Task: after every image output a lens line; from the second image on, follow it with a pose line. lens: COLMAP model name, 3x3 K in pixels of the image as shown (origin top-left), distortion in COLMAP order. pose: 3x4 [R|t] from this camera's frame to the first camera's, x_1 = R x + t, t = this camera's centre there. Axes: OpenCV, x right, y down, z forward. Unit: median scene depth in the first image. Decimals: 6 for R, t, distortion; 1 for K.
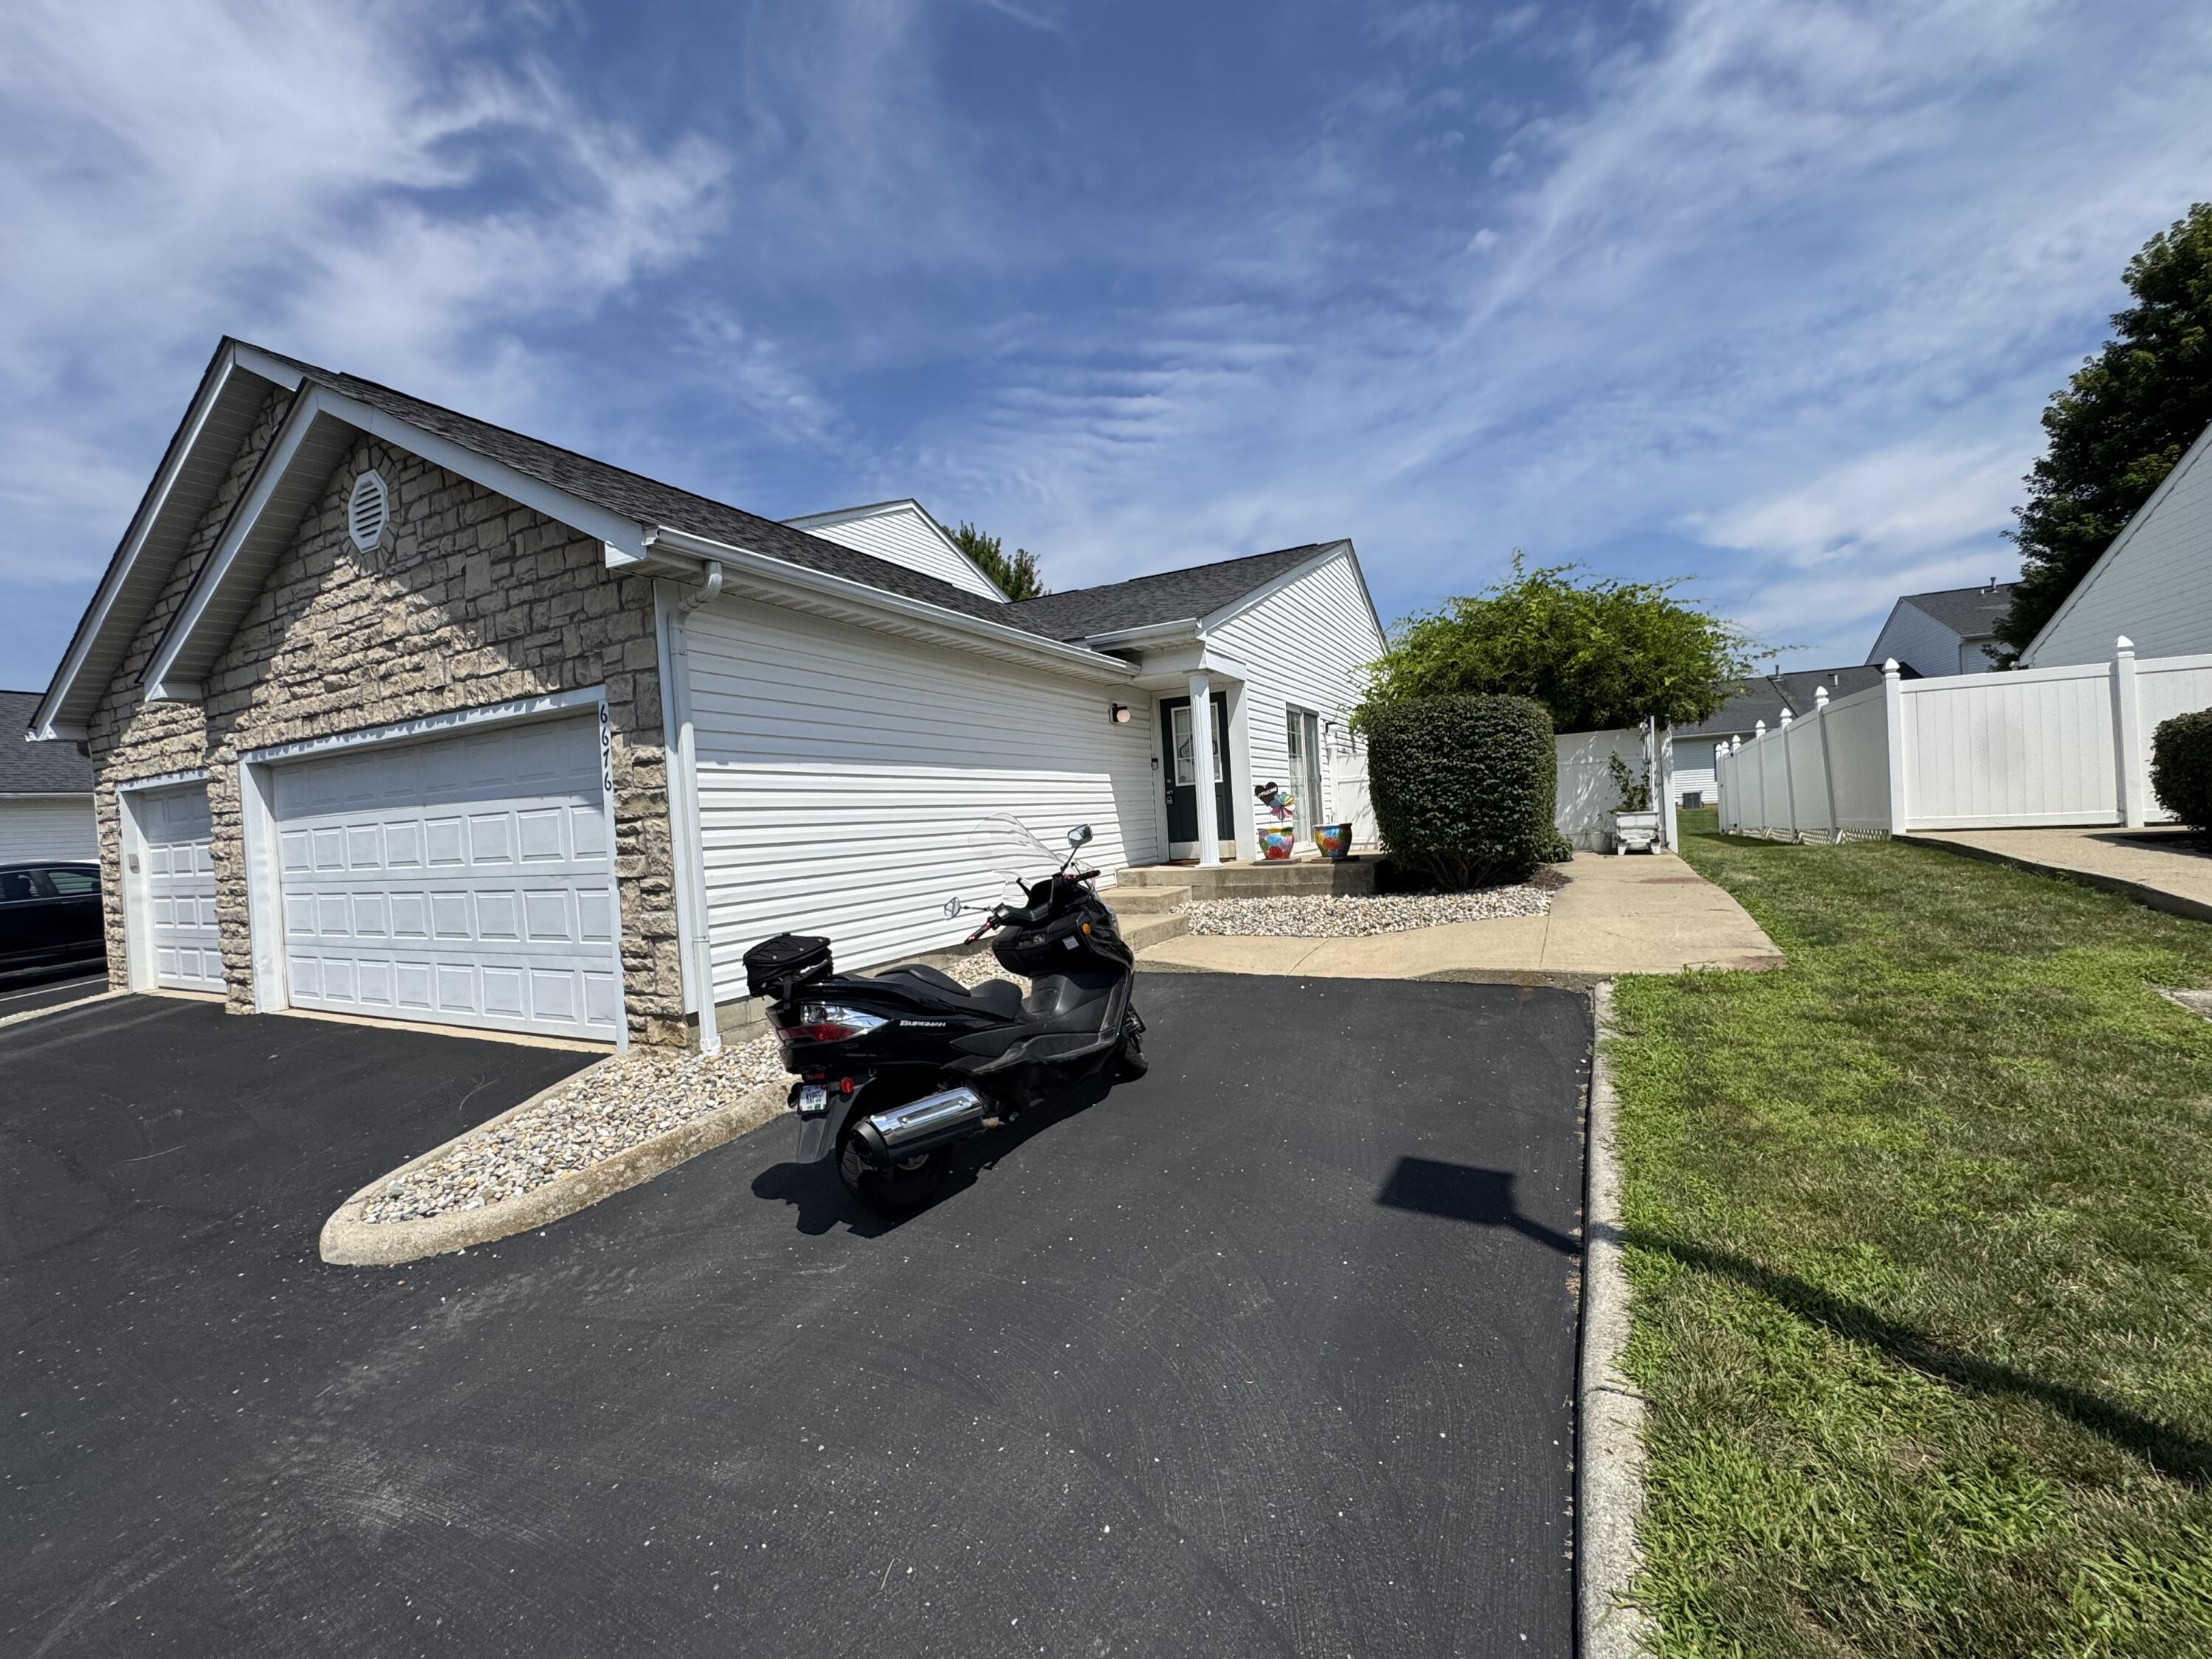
lens RADIAL K [[882.5, 0, 1111.7], [0, 882.5, 832.3], [0, 0, 1]] dist [-0.004343, 0.000659]
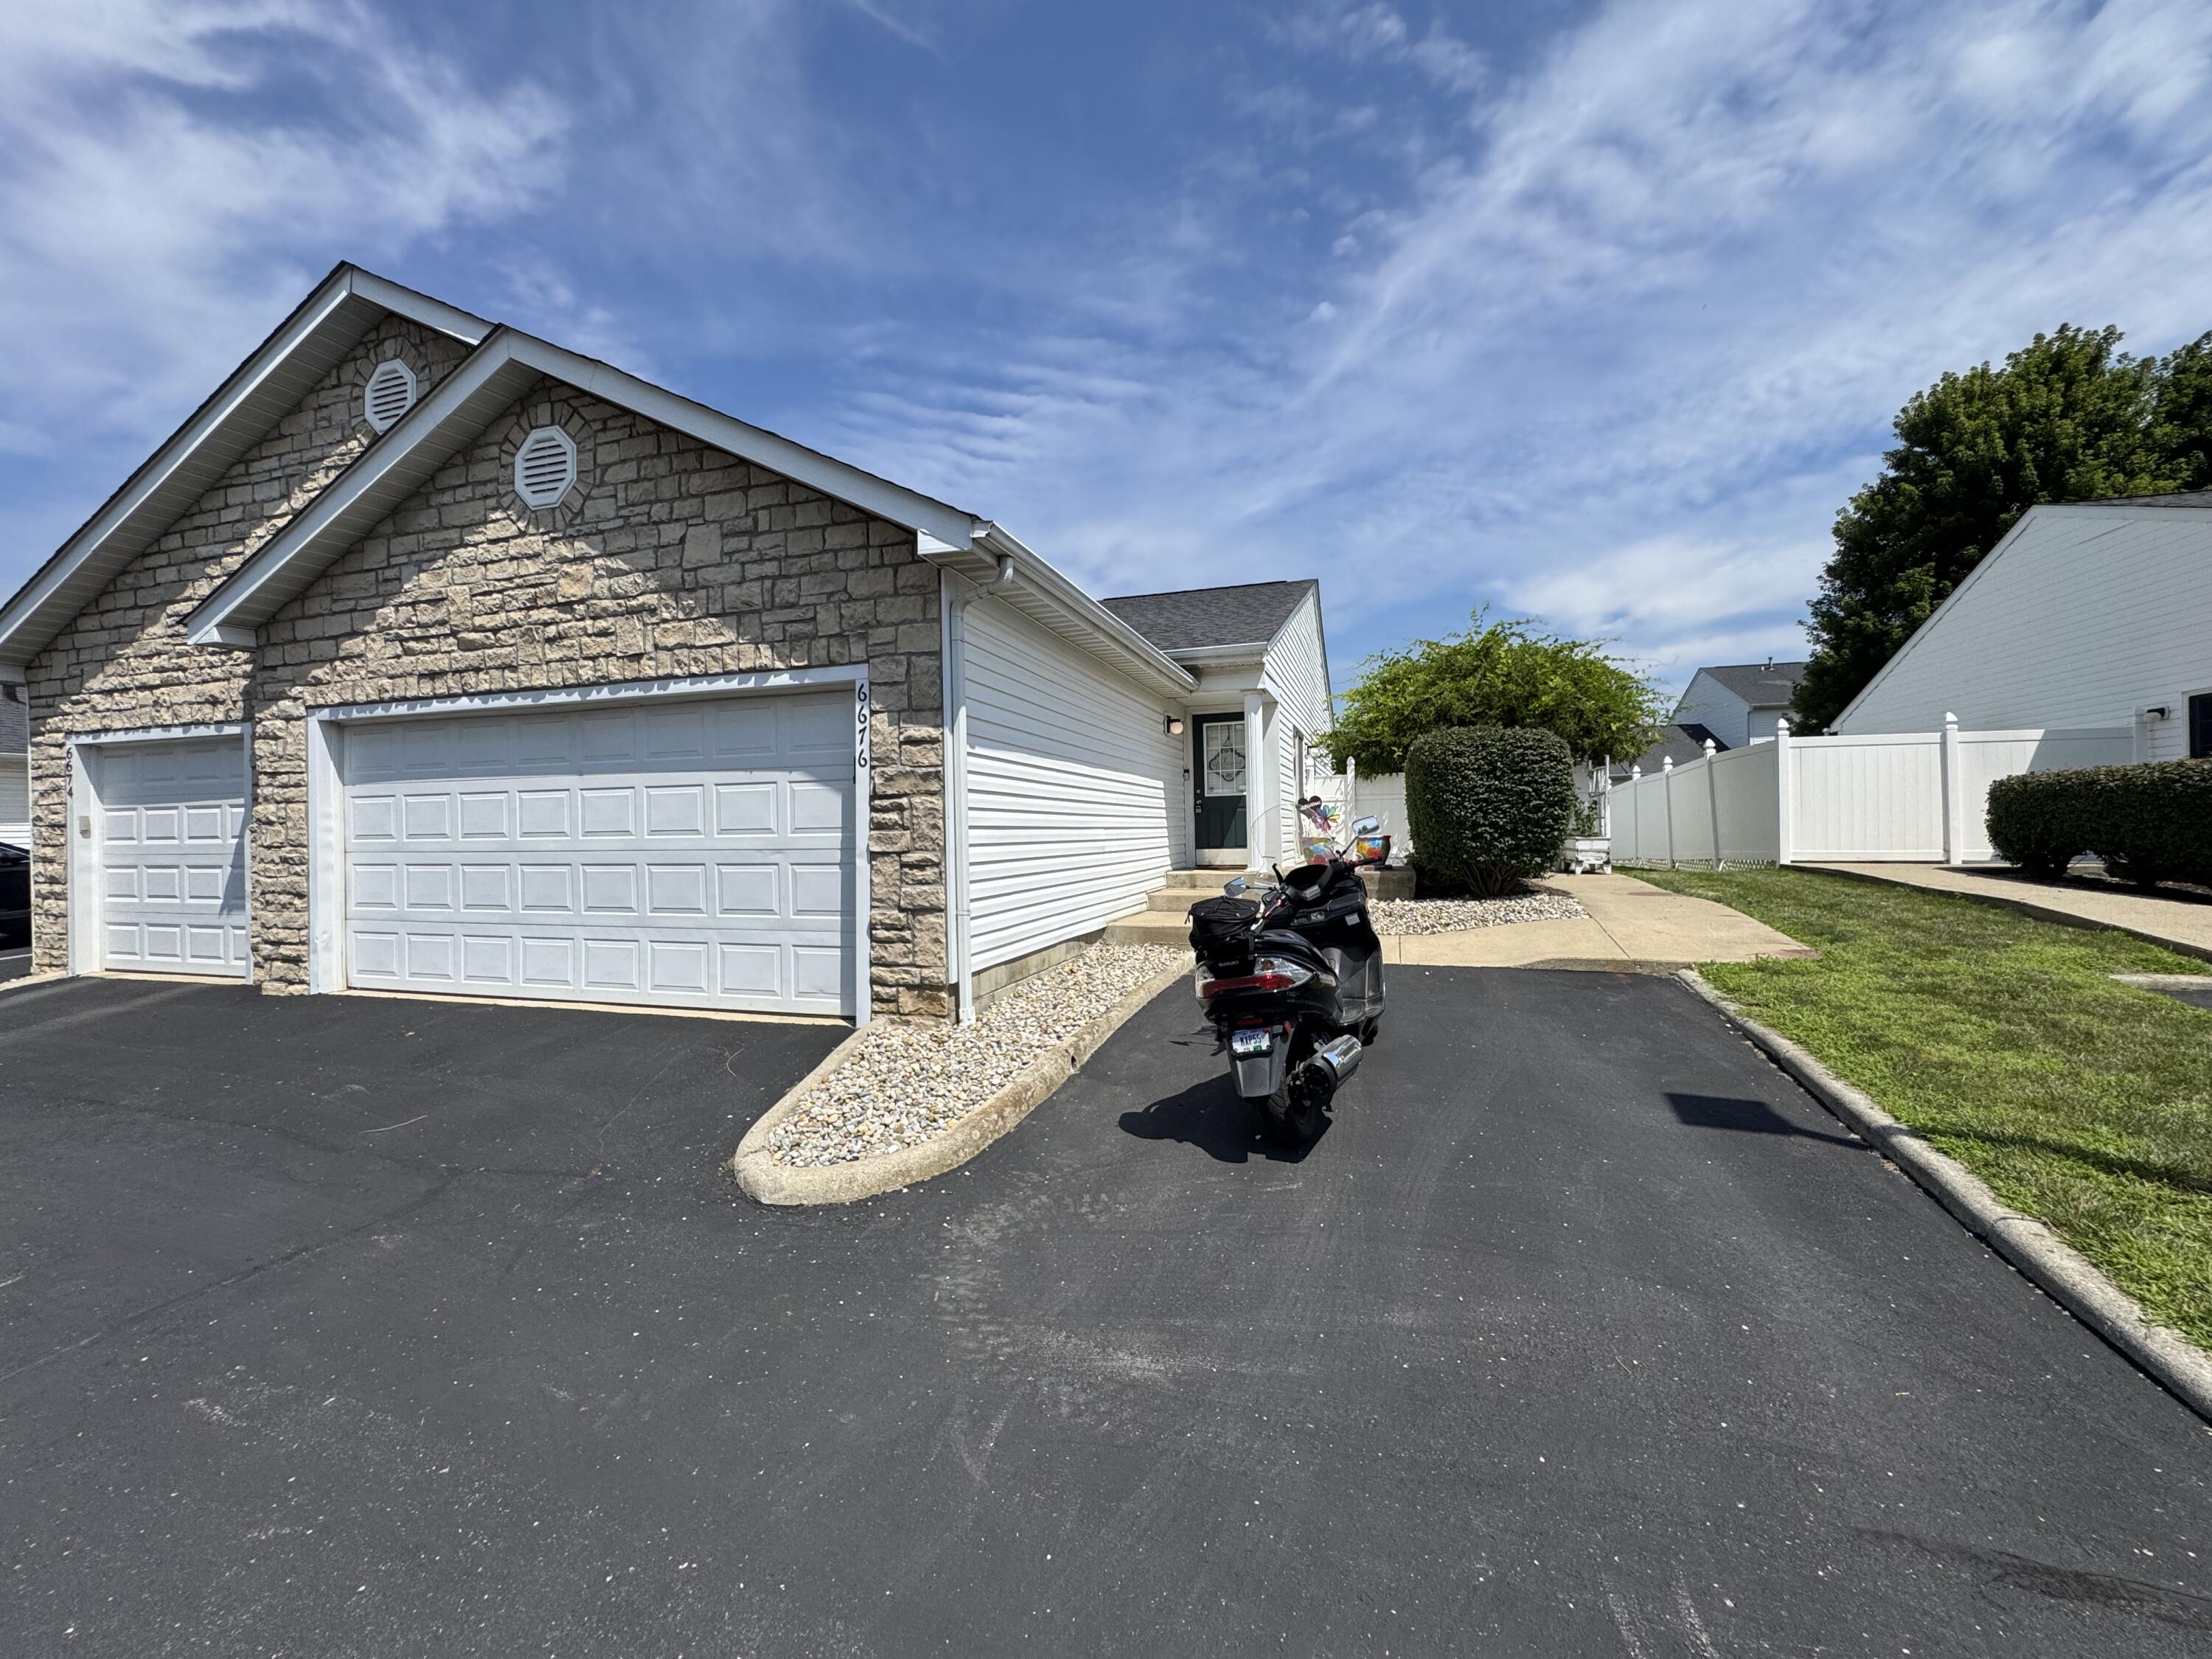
lens RADIAL K [[882.5, 0, 1102.9], [0, 882.5, 826.2], [0, 0, 1]] dist [-0.004343, 0.000659]
pose [[0.984627, 0.041340, 0.169710, -0.307888], [-0.036541, 0.998842, -0.031306, 0.029037], [-0.170807, 0.024624, 0.984997, -0.039674]]
